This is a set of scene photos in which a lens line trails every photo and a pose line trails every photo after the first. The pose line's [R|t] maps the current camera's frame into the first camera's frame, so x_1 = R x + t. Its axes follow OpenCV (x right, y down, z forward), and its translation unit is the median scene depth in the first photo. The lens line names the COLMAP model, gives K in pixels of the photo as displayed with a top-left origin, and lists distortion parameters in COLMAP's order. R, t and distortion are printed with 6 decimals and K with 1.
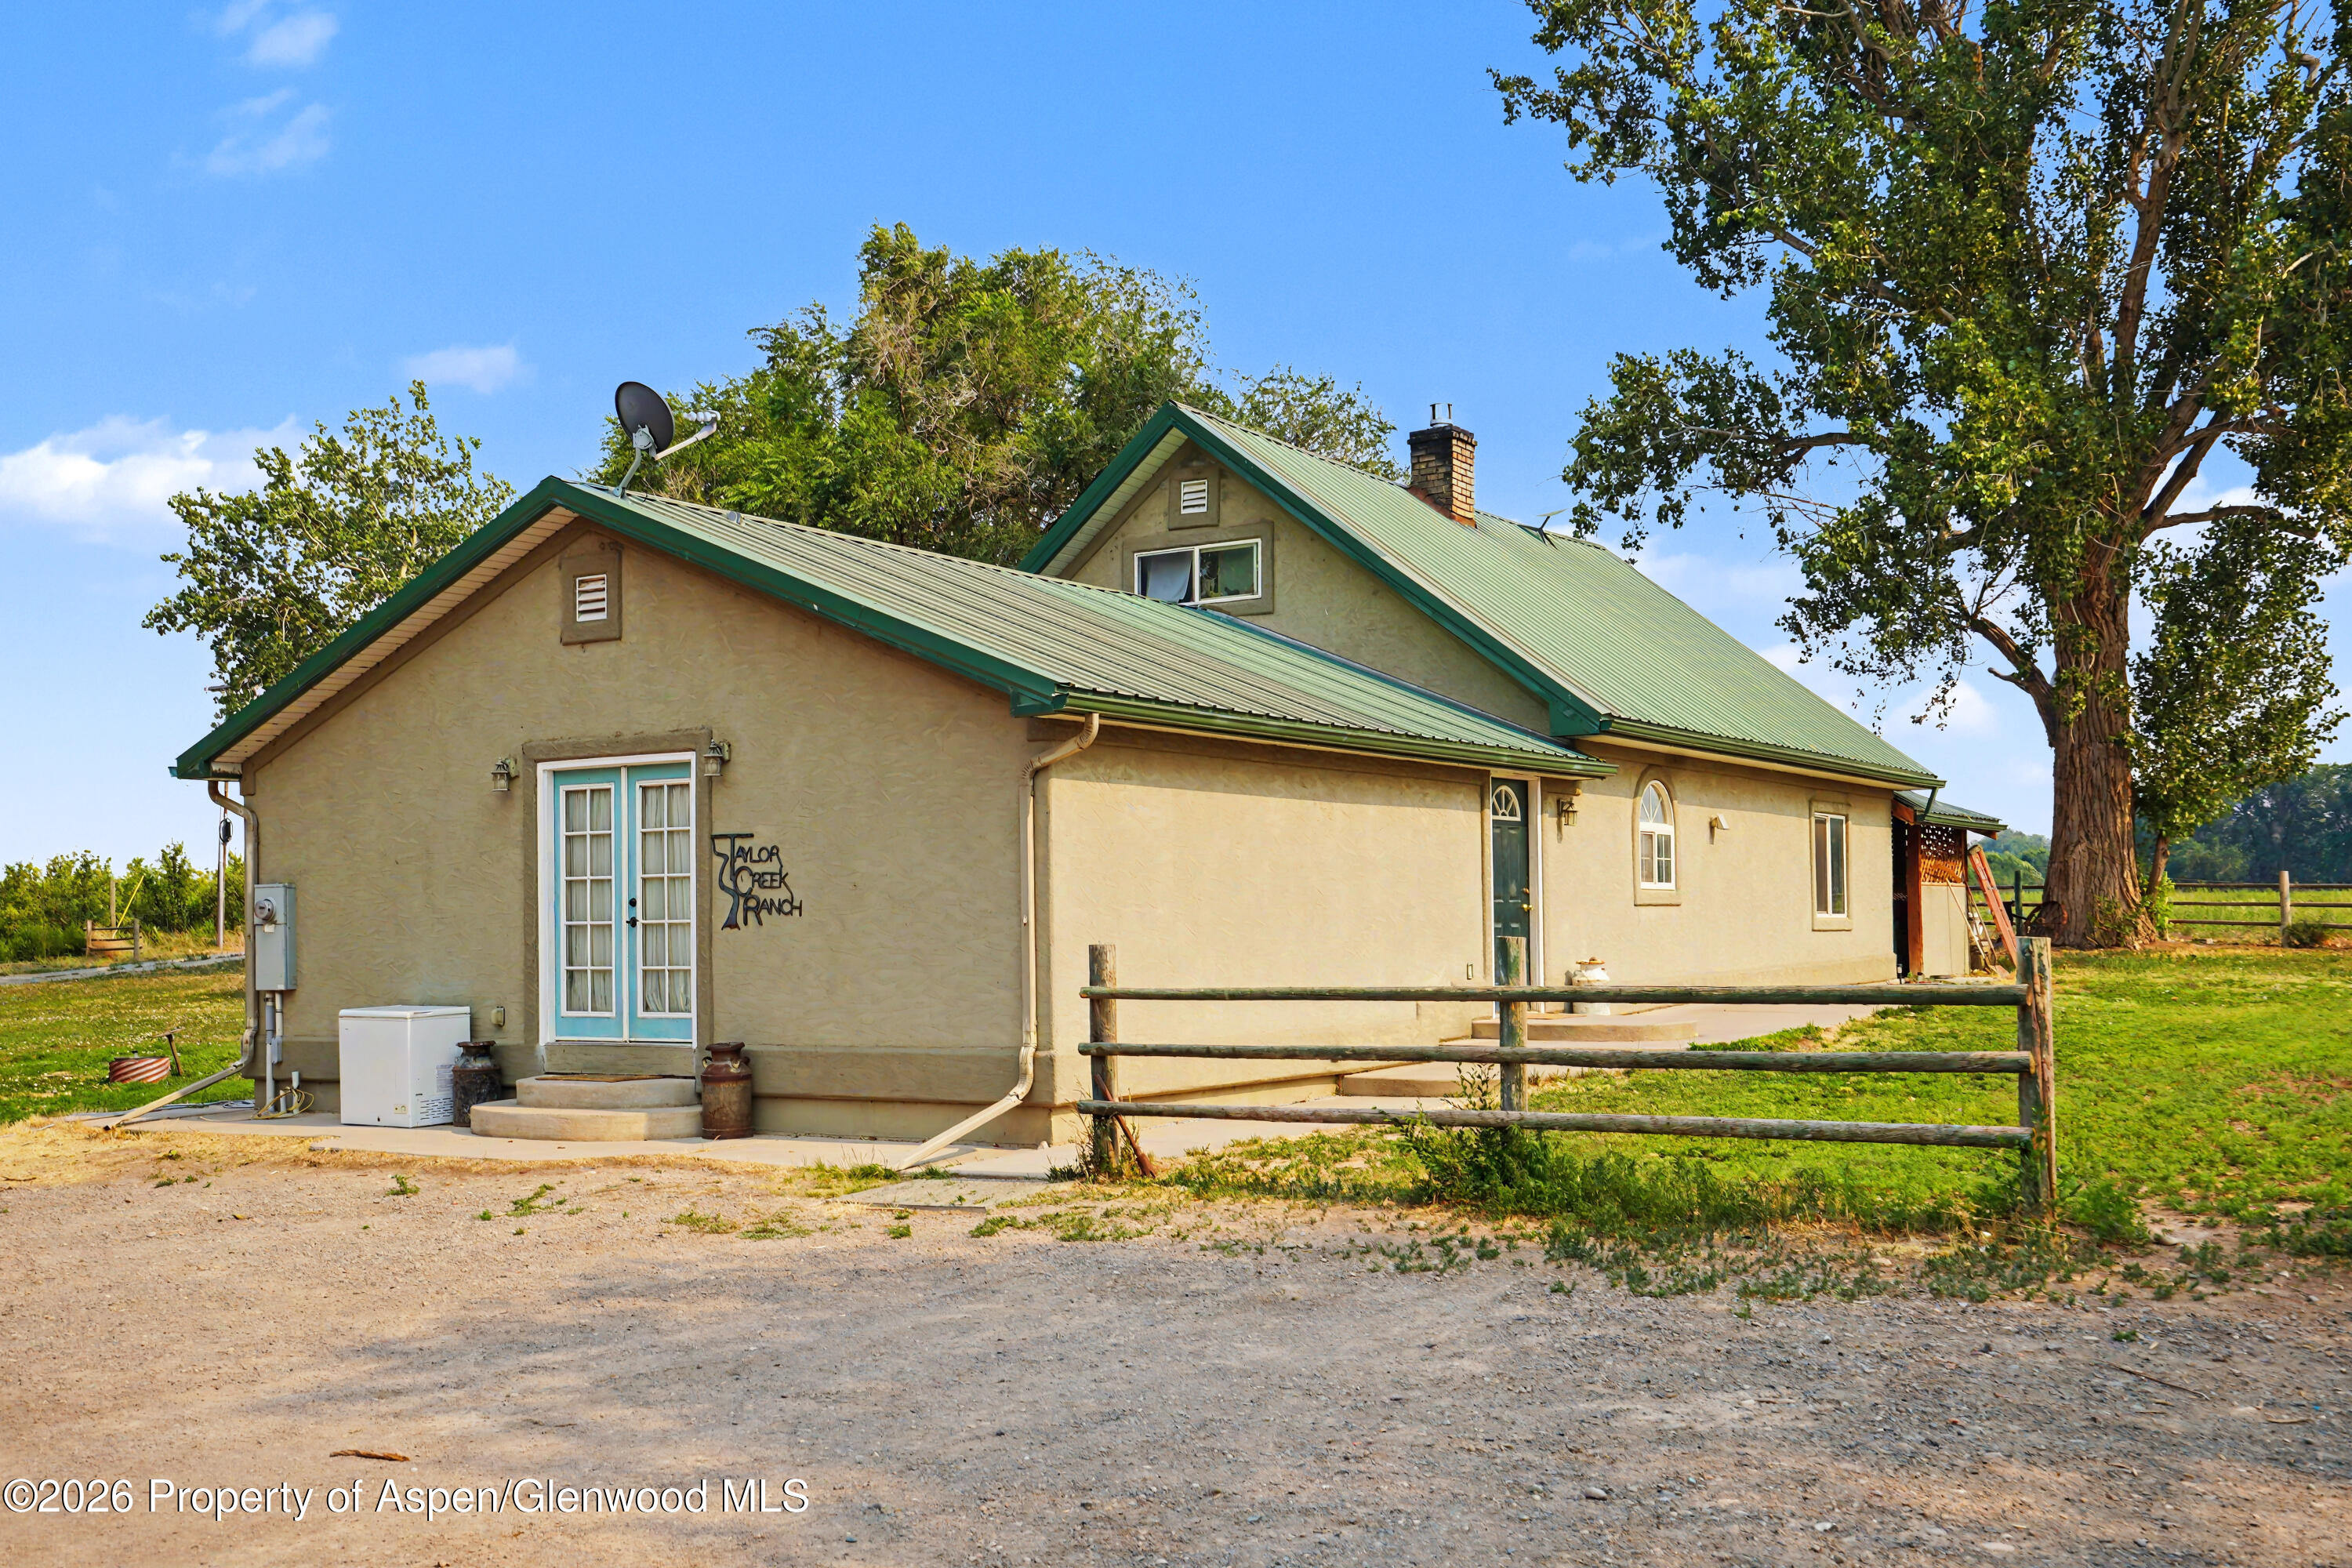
lens RADIAL K [[2275.1, 0, 1176.0], [0, 2275.1, 784.0], [0, 0, 1]] dist [0.004387, 0.142856]
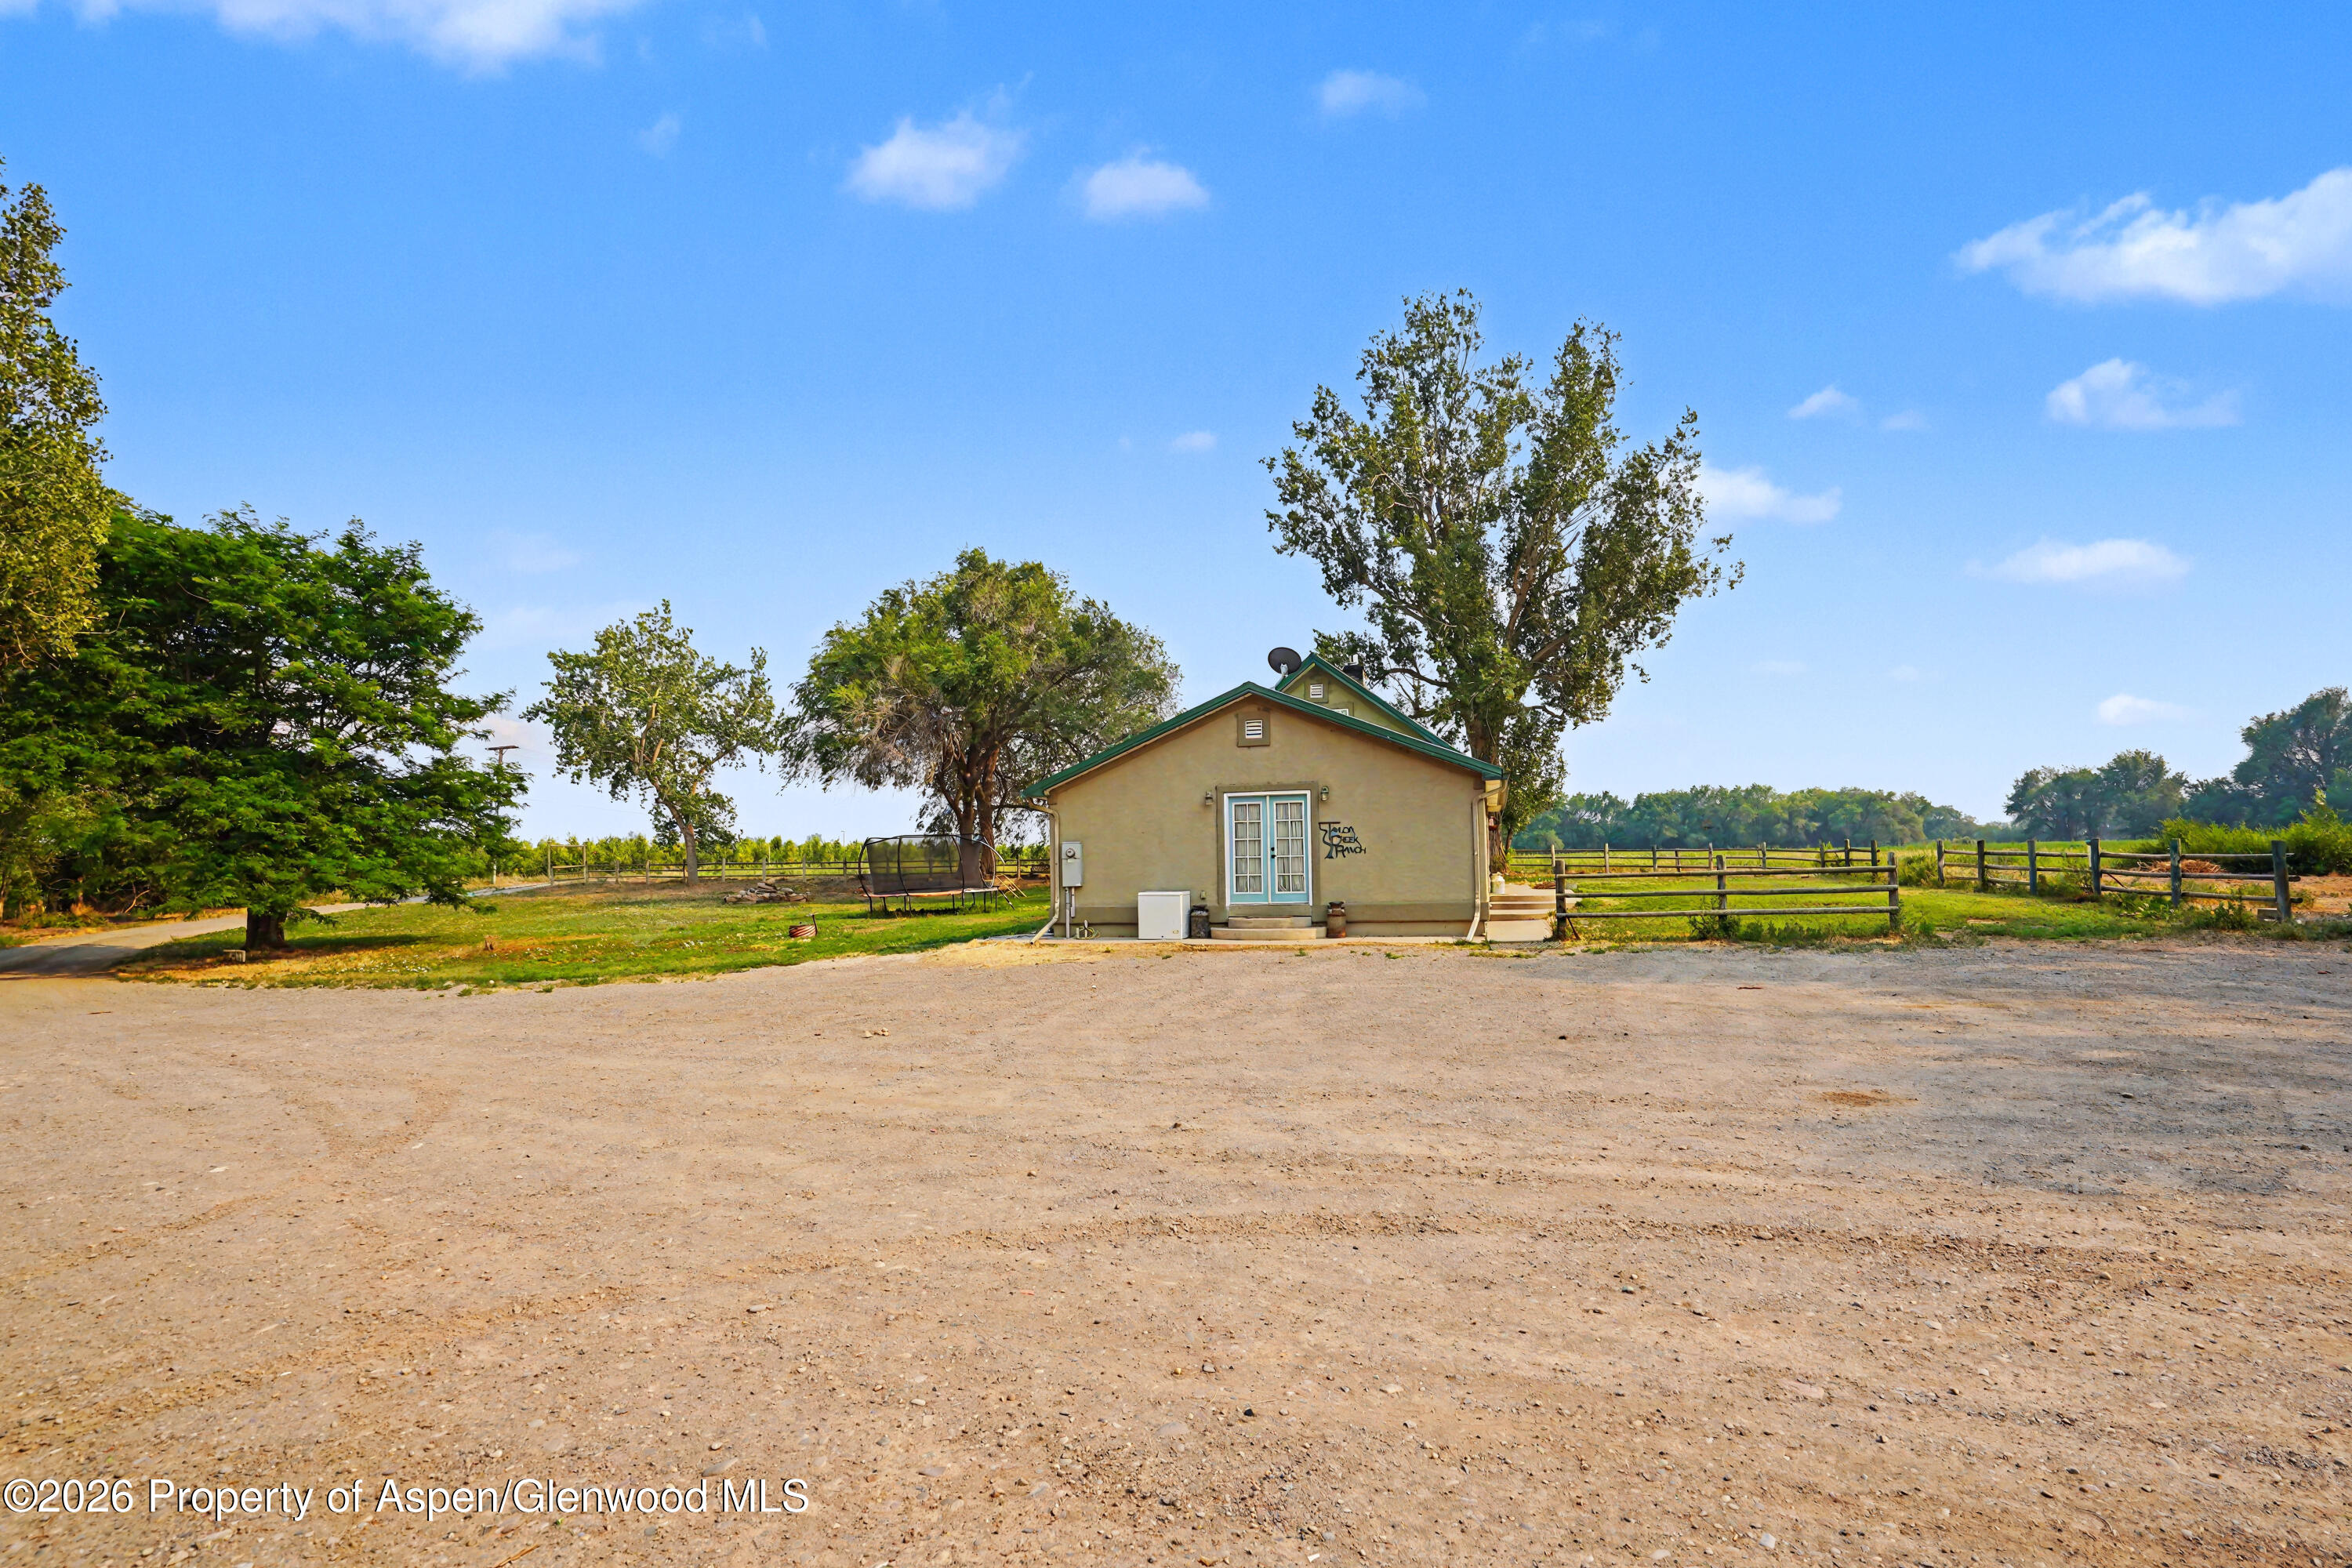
lens RADIAL K [[1095.3, 0, 1176.0], [0, 1095.3, 784.0], [0, 0, 1]] dist [-0.026471, 0.000000]
pose [[0.951111, 0.018706, 0.308282, -0.699351], [-0.011507, 0.999617, -0.025155, 0.011070], [-0.308635, 0.020378, 0.950962, -0.130333]]
